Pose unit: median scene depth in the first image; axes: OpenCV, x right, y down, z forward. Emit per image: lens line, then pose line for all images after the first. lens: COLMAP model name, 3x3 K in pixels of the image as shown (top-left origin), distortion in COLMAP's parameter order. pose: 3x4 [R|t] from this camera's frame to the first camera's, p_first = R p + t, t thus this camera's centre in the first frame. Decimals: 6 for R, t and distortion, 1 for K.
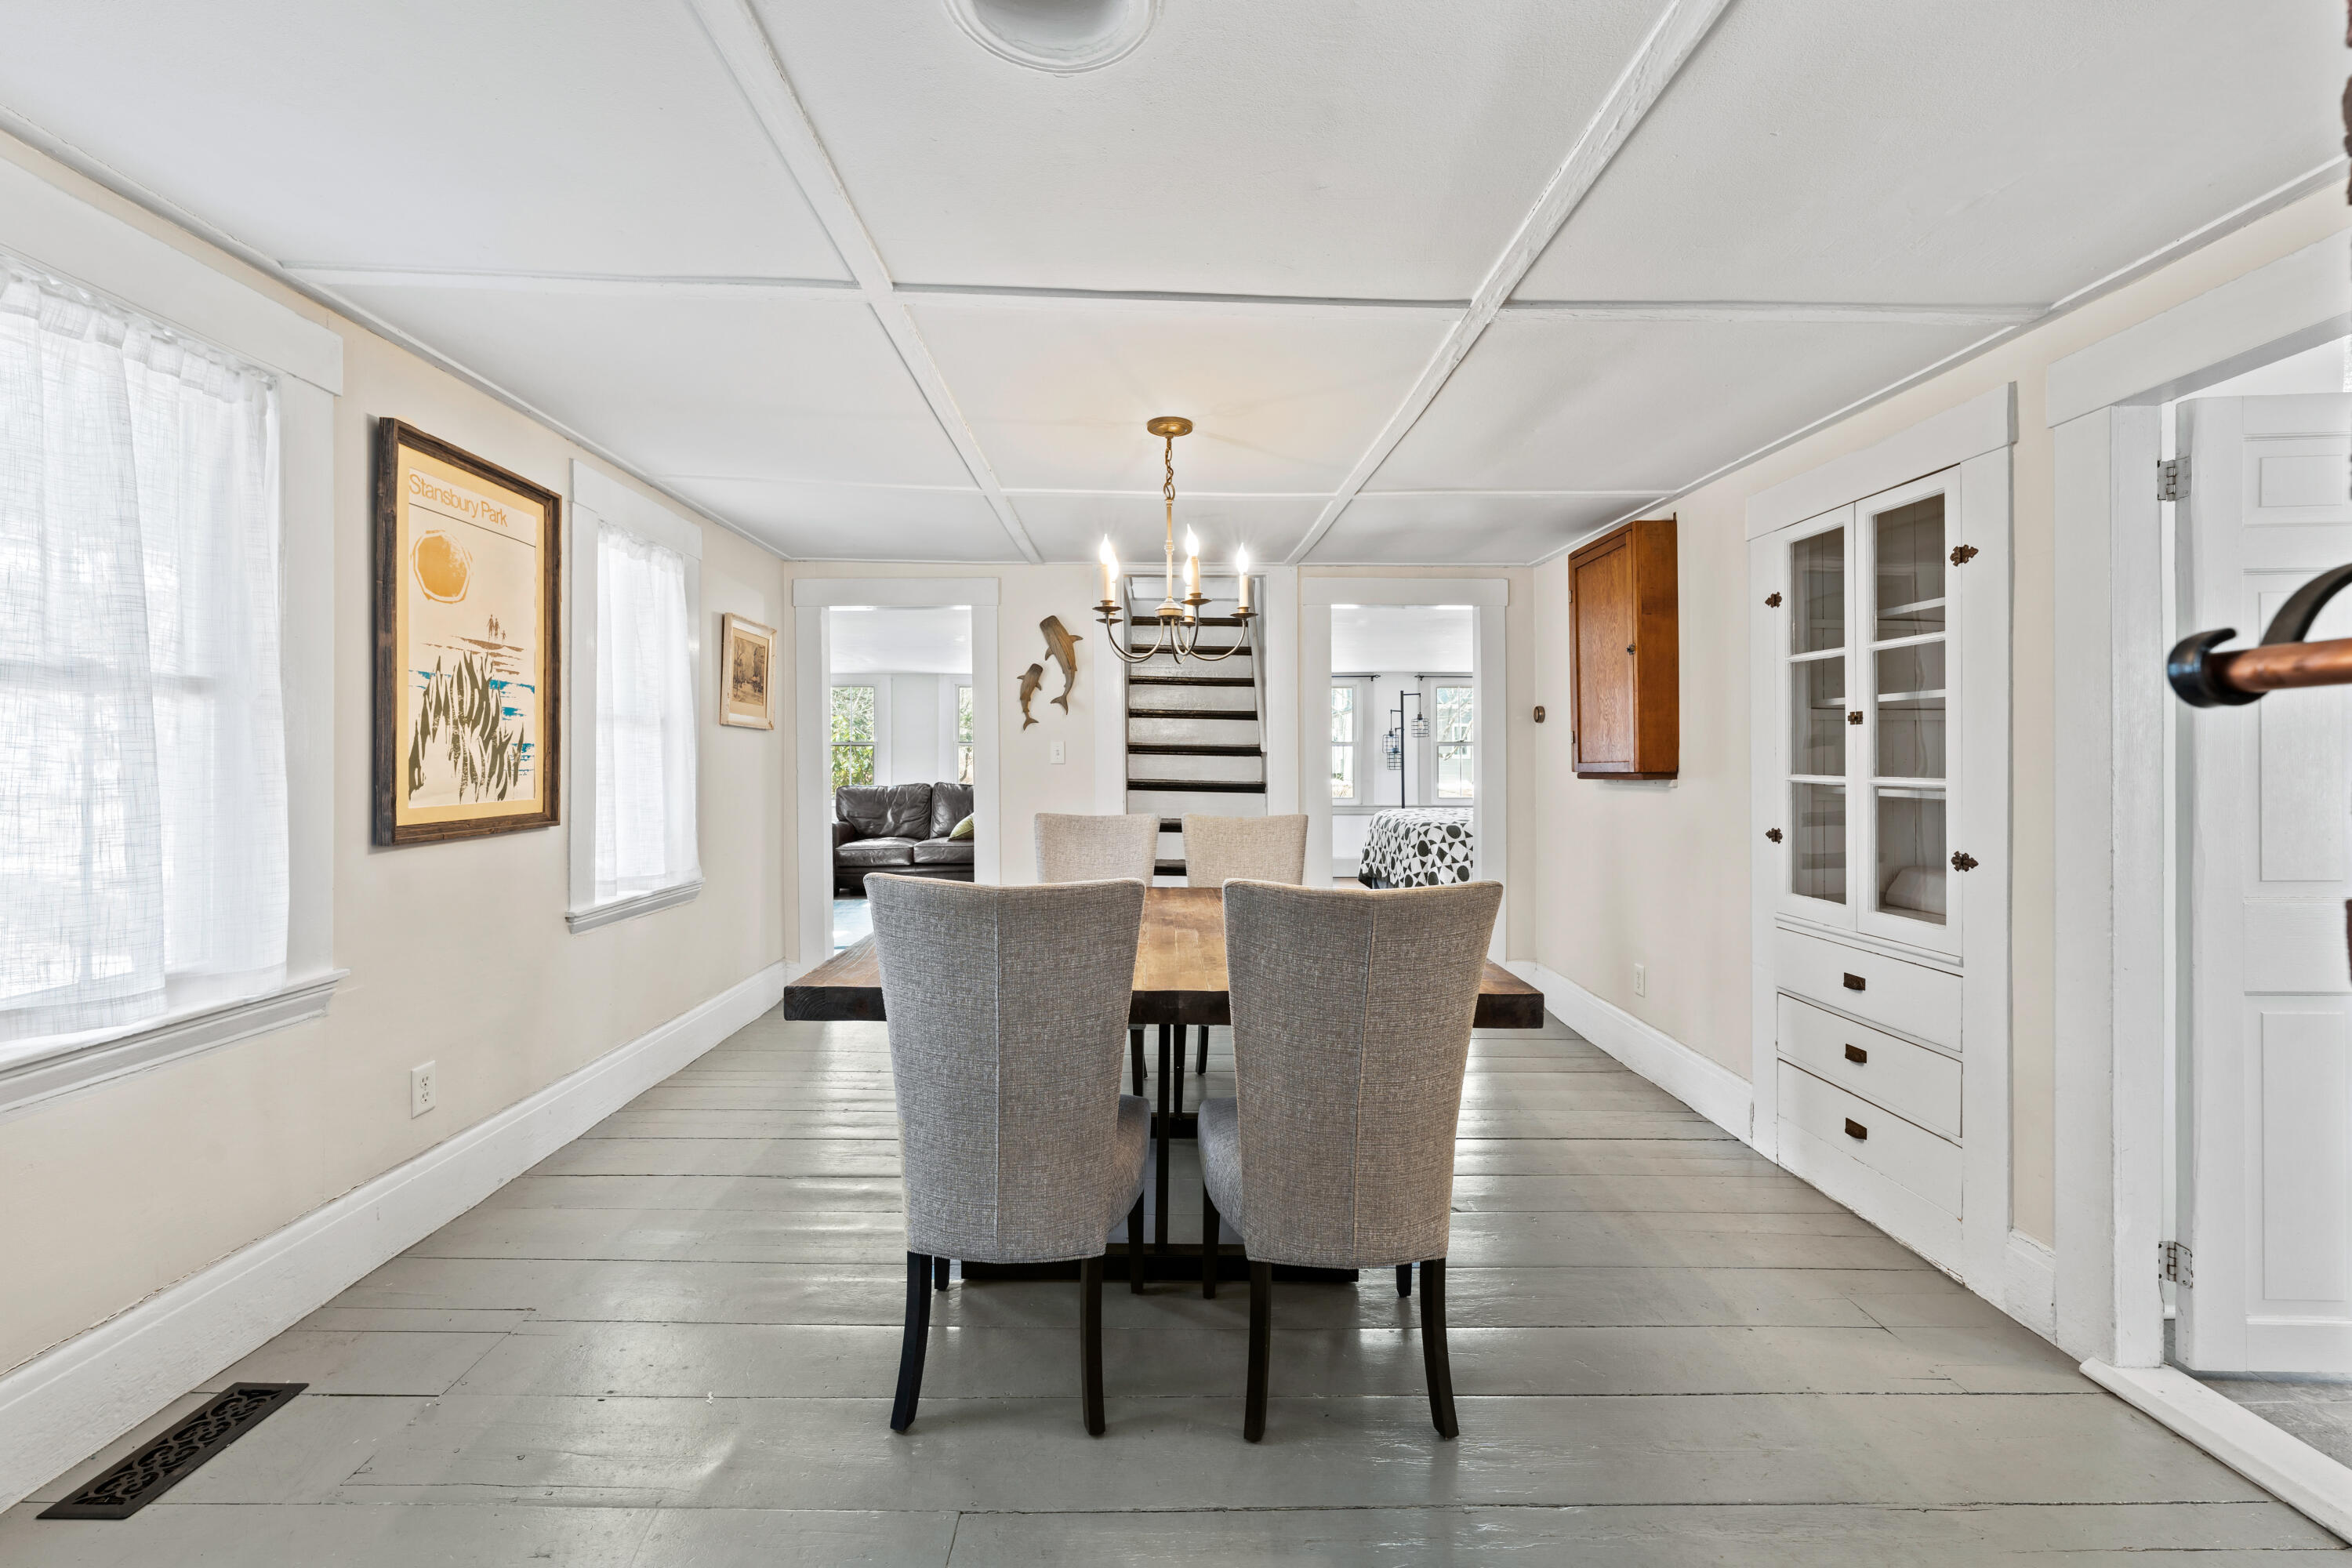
lens RADIAL K [[1016.4, 0, 1175.4], [0, 1016.4, 766.4], [0, 0, 1]] dist [-0.000224, -0.000092]
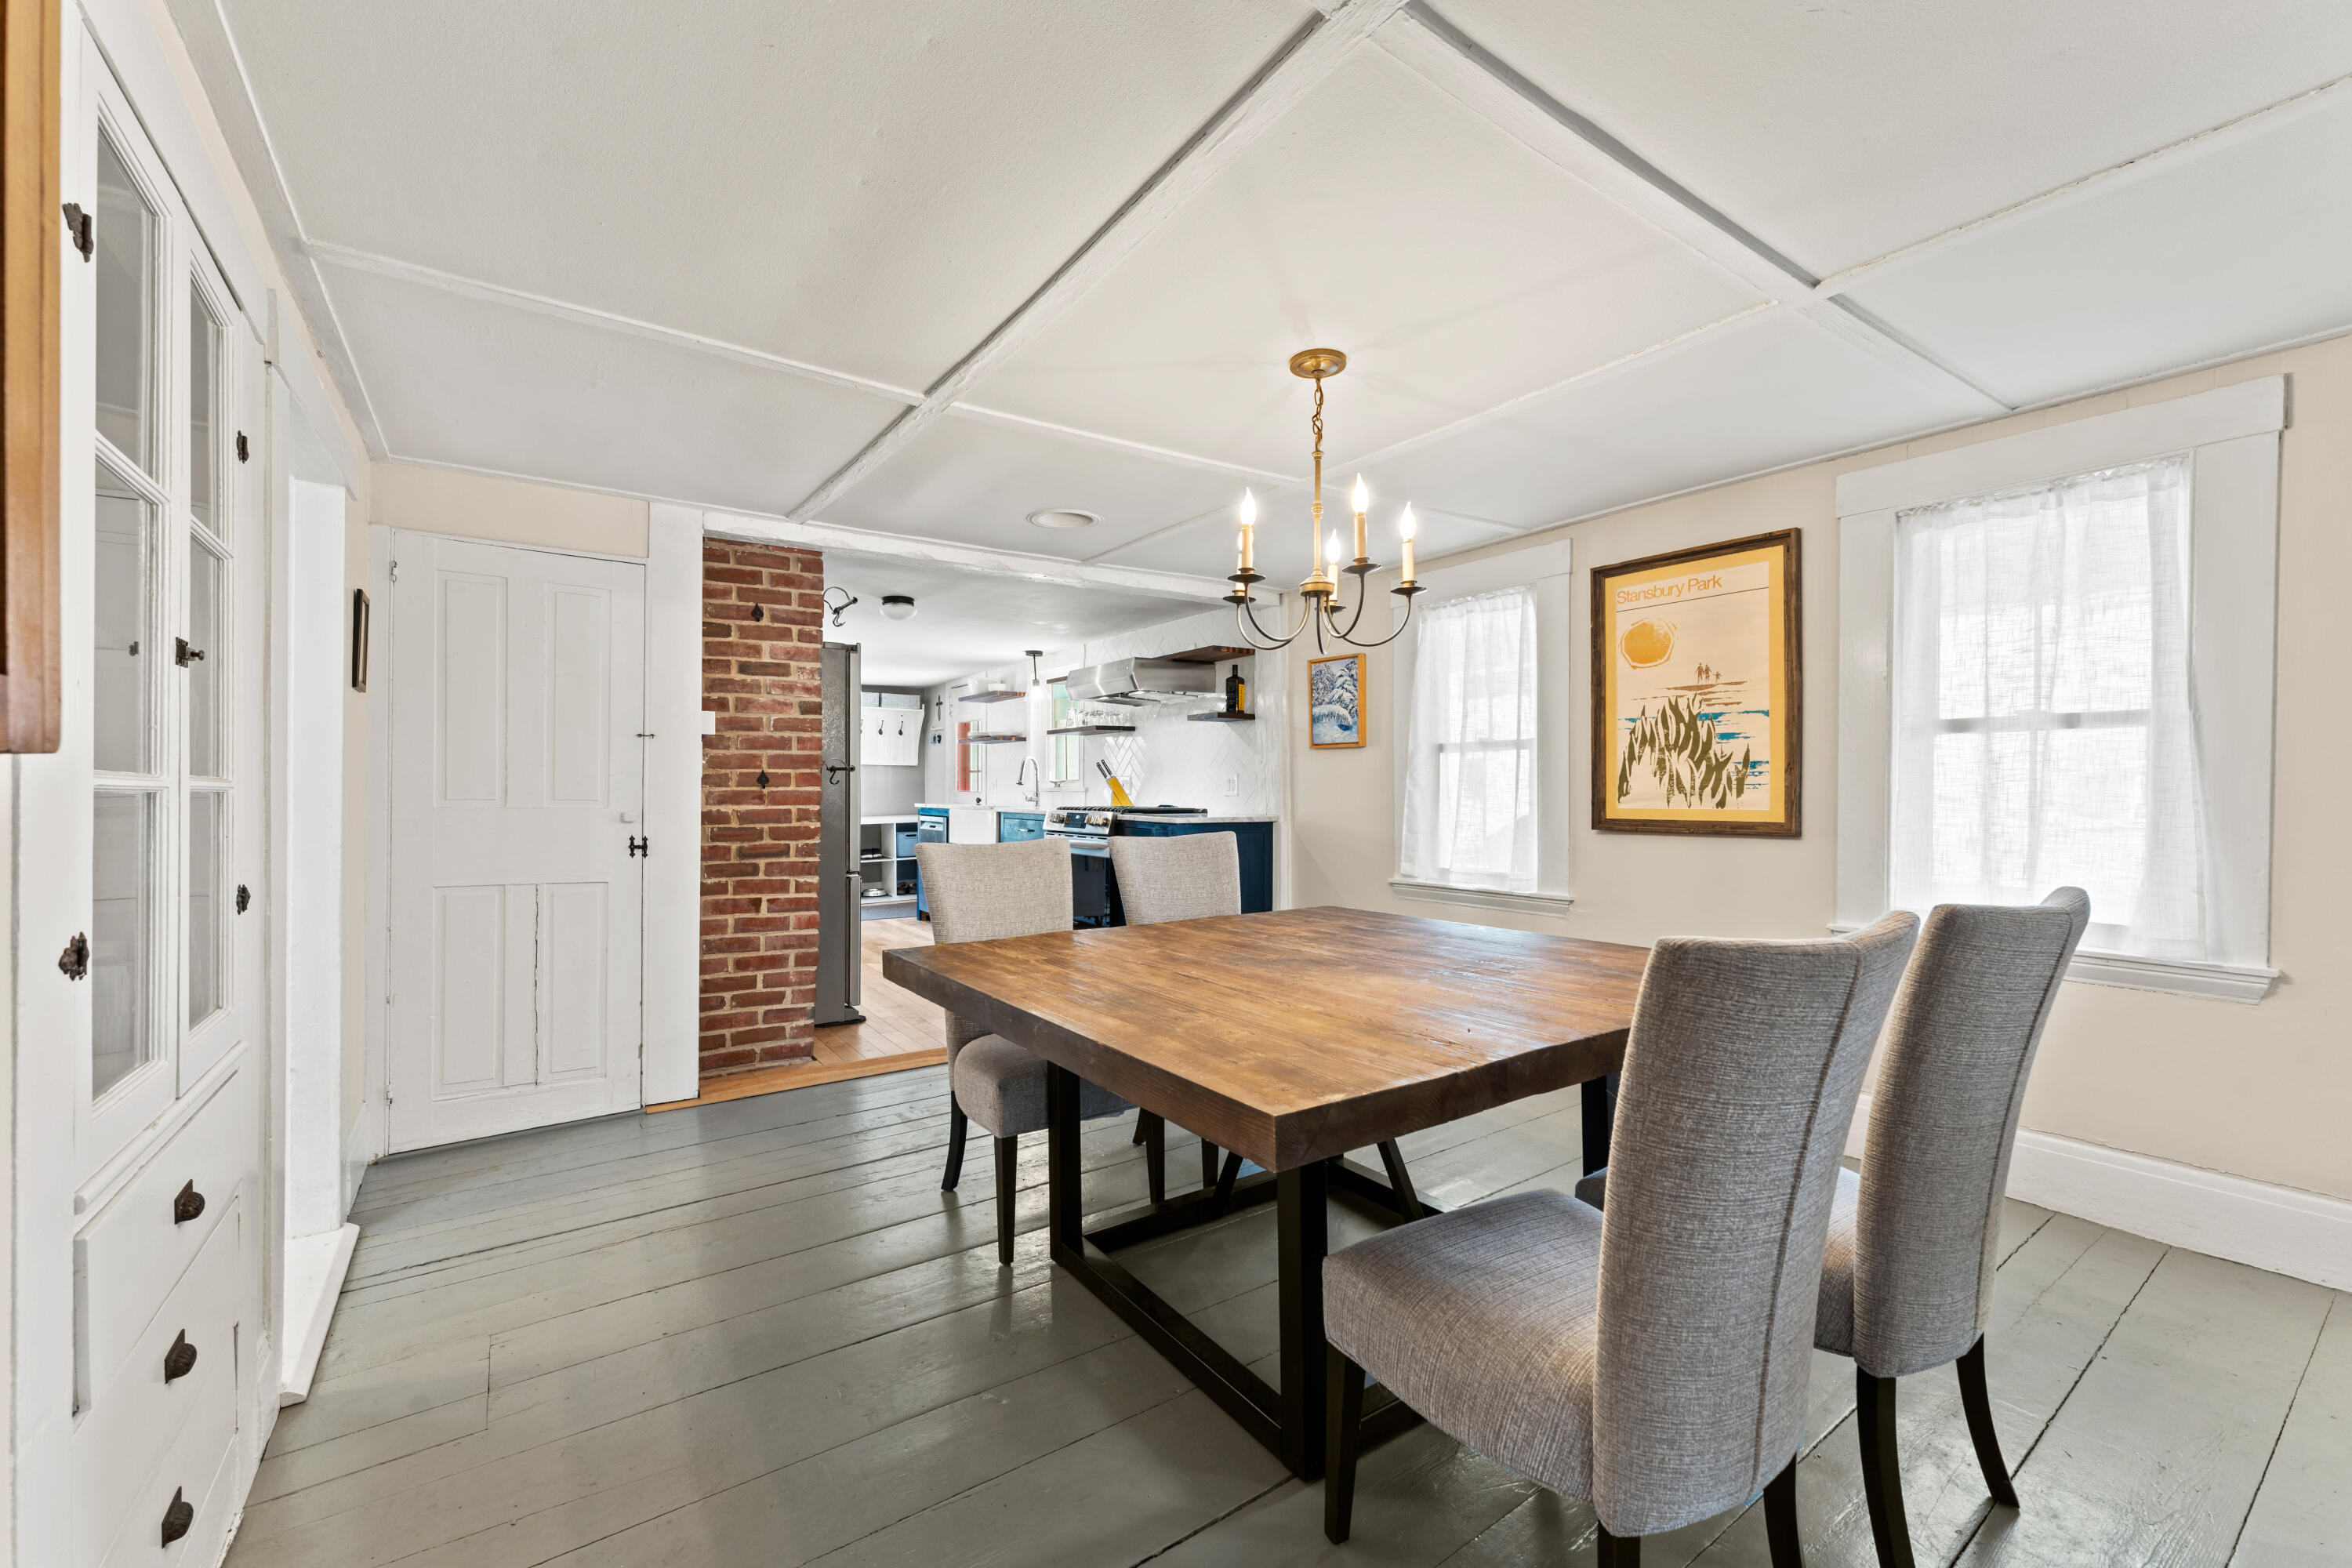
lens RADIAL K [[950.7, 0, 1179.3], [0, 950.7, 795.8], [0, 0, 1]] dist [-0.001136, -0.000130]
pose [[-0.833645, -0.001964, -0.552297, 0.545839], [-0.008616, 0.999918, 0.009449, 0.013105], [0.552233, 0.012636, -0.833594, 1.654742]]
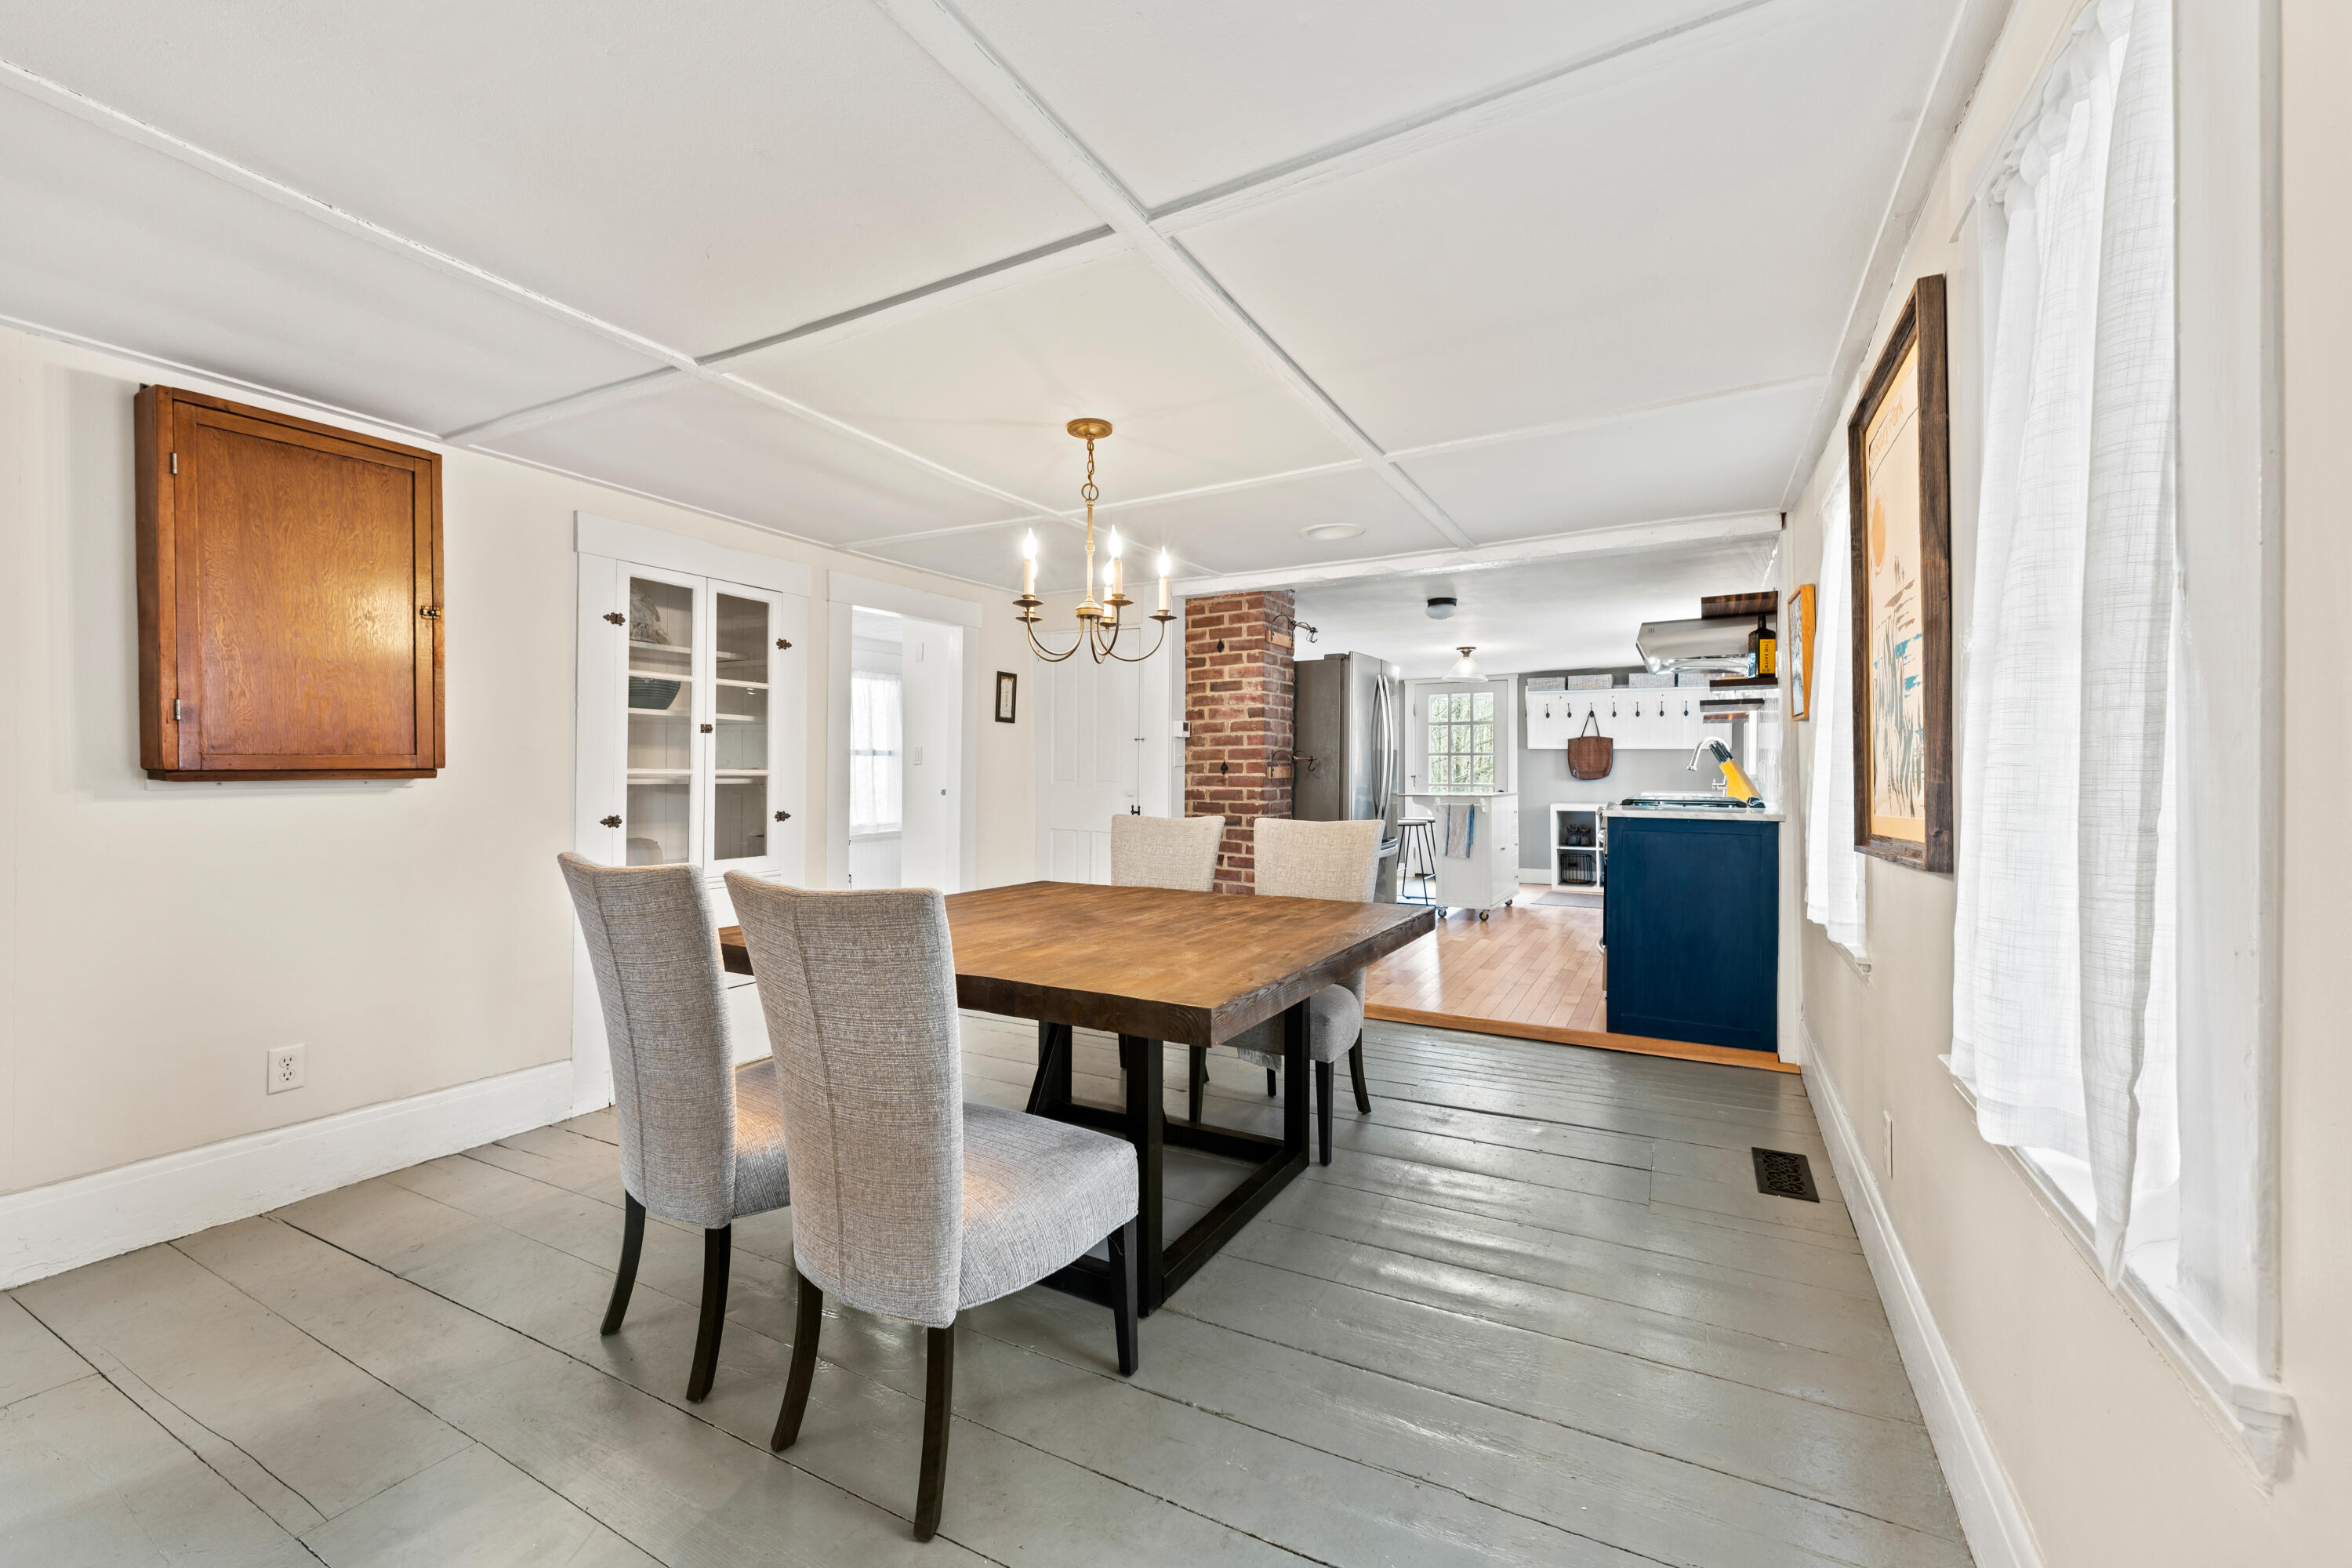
lens RADIAL K [[957.9, 0, 1164.6], [0, 957.9, 777.7], [0, 0, 1]] dist [-0.000591, -0.000448]
pose [[-0.861963, -0.008778, 0.506895, -0.580859], [-0.002453, 0.999911, 0.013144, 0.002605], [-0.506965, 0.010086, -0.861907, 1.862152]]
